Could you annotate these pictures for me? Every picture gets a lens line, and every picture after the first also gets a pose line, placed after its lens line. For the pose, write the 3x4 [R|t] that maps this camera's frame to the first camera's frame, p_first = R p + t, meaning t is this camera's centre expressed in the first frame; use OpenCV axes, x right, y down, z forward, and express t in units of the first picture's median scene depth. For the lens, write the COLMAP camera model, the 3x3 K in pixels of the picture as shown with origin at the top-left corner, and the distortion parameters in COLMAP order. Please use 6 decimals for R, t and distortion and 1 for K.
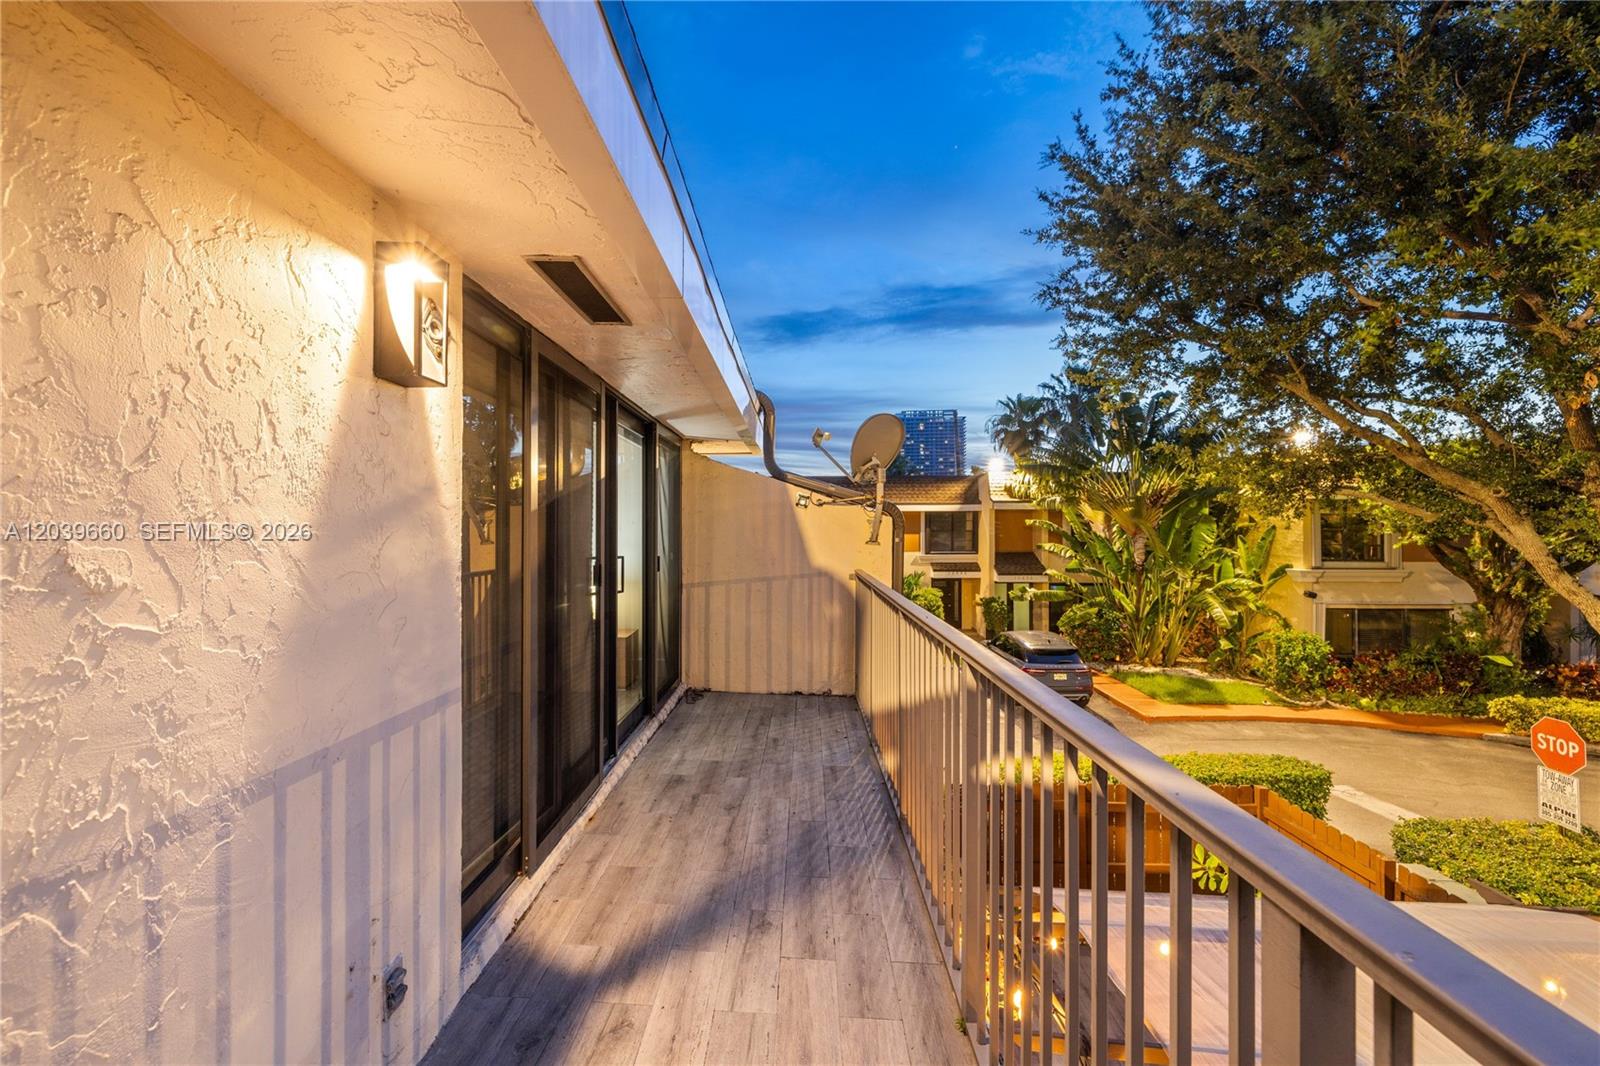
lens RADIAL K [[667.3, 0, 798.4], [0, 667.3, 531.8], [0, 0, 1]] dist [-0.001372, -0.000023]
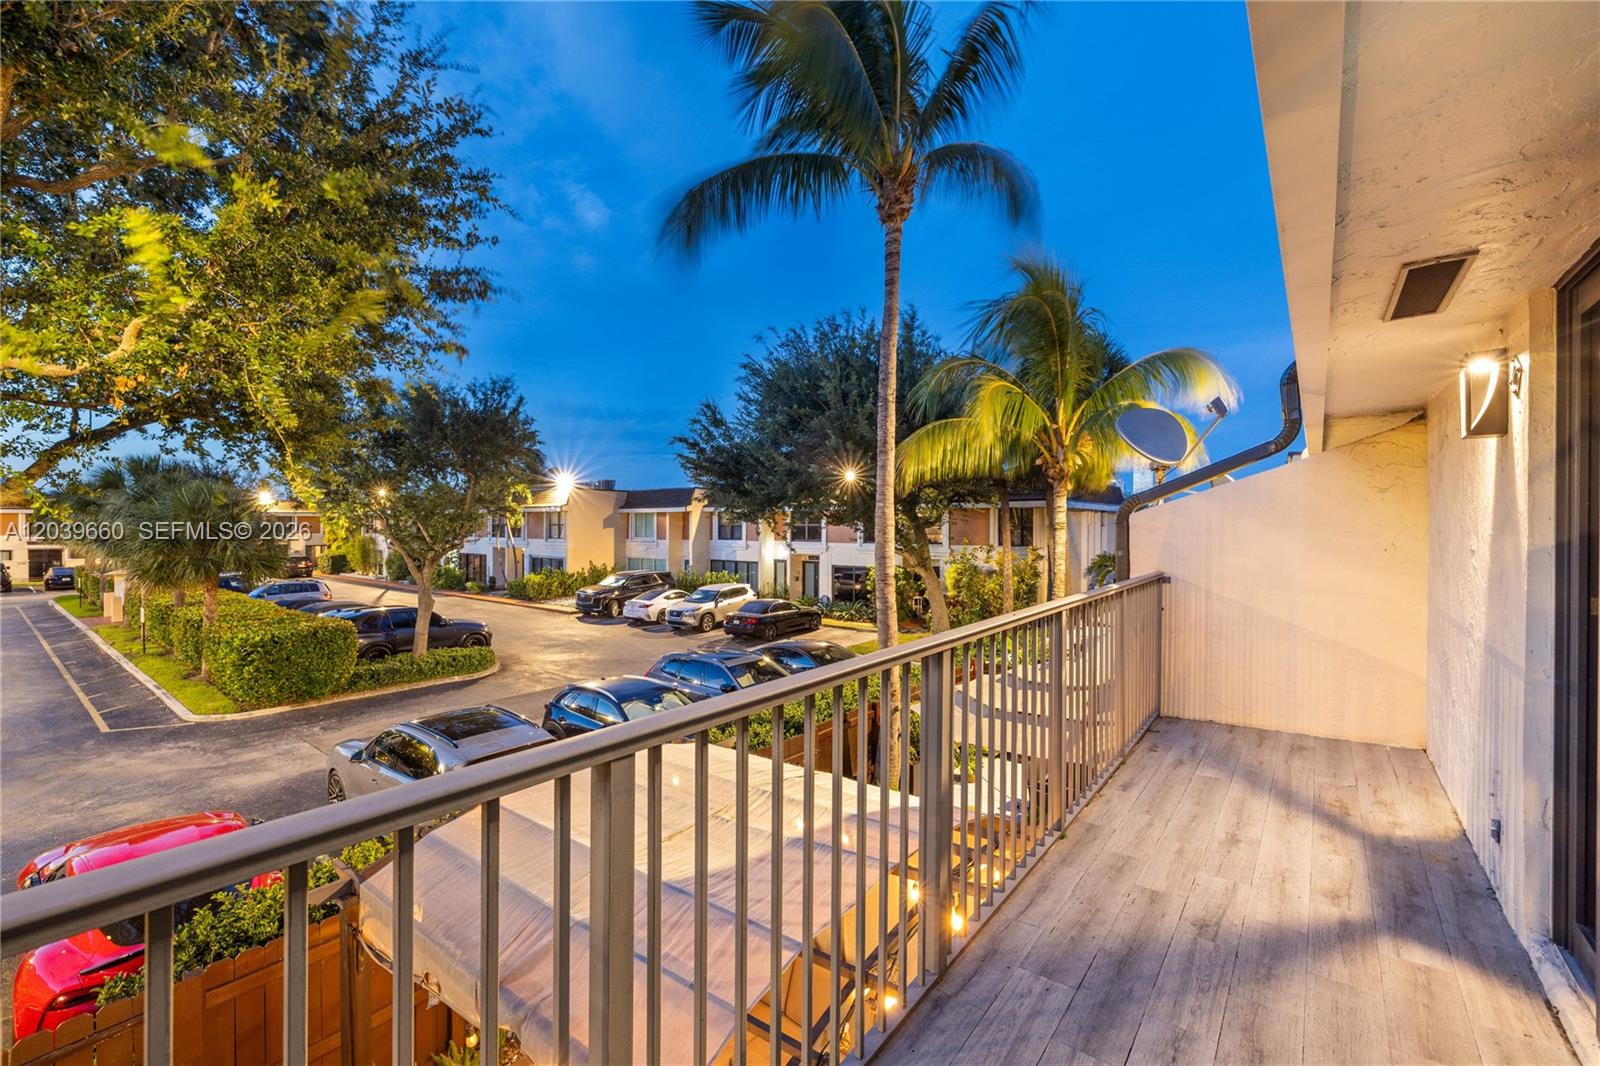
lens RADIAL K [[667.3, 0, 797.1], [0, 667.3, 528.1], [0, 0, 1]] dist [-0.001372, -0.000023]
pose [[-0.791910, -0.003933, 0.610625, -0.183265], [-0.000619, 0.999984, 0.005637, -0.006425], [-0.610637, 0.004086, -0.791900, 2.192415]]
